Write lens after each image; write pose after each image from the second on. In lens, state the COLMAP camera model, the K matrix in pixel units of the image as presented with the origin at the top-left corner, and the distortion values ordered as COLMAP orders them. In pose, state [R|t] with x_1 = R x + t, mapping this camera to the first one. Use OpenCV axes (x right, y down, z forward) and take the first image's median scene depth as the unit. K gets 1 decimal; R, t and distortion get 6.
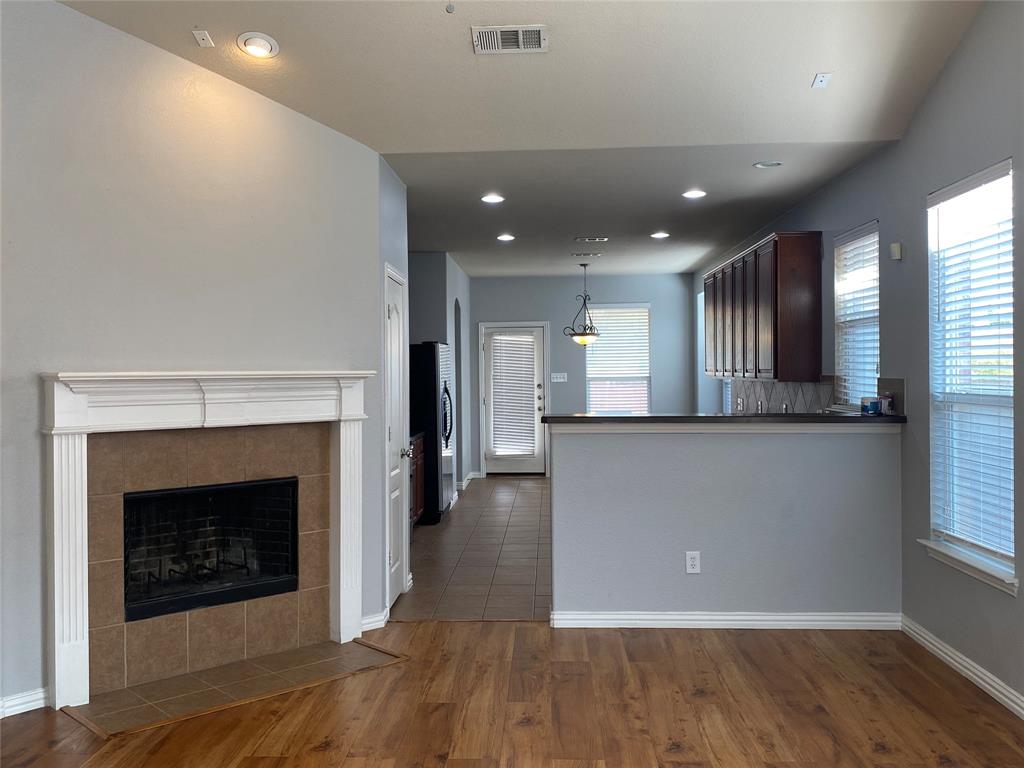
lens RADIAL K [[954.9, 0, 512.0], [0, 954.9, 384.0], [0, 0, 1]] dist [0.116101, 0.000170]
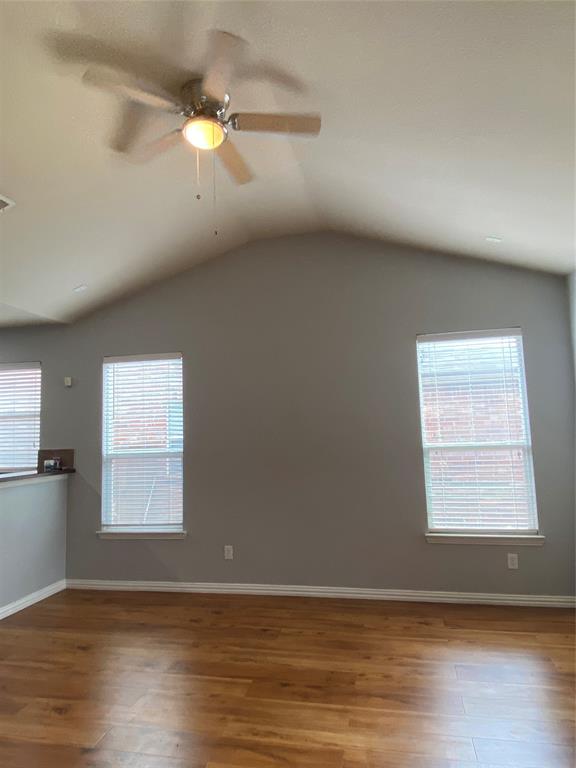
lens RADIAL K [[504.8, 0, 288.0], [0, 504.8, 384.0], [0, 0, 1]] dist [0.000159, 0.000184]
pose [[0.177598, 0.106270, 0.978348, -0.564293], [0.039179, 0.992601, -0.114931, -0.001647], [-0.983323, 0.058742, 0.172120, 0.475322]]
